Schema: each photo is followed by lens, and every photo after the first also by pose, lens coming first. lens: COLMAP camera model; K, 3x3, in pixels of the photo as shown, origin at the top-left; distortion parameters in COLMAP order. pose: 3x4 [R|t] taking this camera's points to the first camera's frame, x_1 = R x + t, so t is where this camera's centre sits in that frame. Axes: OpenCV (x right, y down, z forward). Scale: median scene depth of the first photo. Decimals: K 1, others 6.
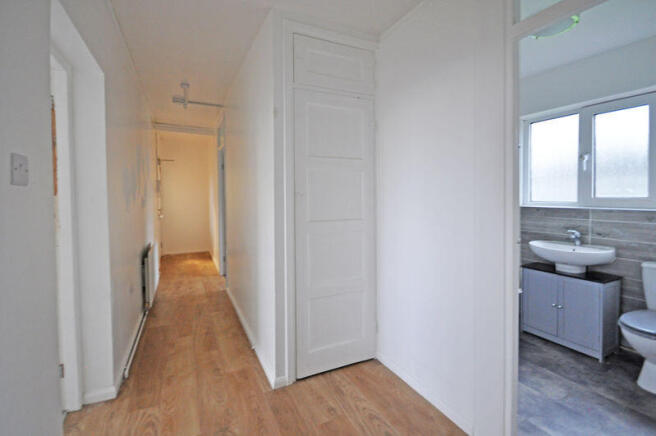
lens RADIAL K [[293.1, 0, 326.3], [0, 293.1, 197.9], [0, 0, 1]] dist [0.001393, -0.007770]
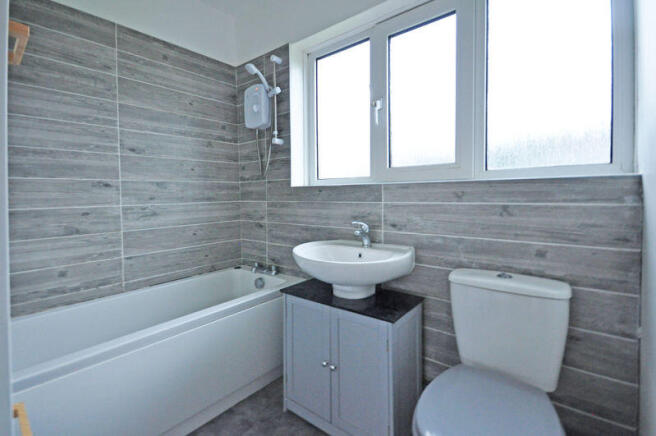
lens RADIAL K [[293.1, 0, 326.3], [0, 293.1, 197.9], [0, 0, 1]] dist [0.001393, -0.007770]
pose [[0.889988, -0.008887, 0.455898, 0.538039], [0.008045, 0.999960, 0.003788, 0.063855], [-0.455913, 0.000297, 0.890024, 0.527337]]
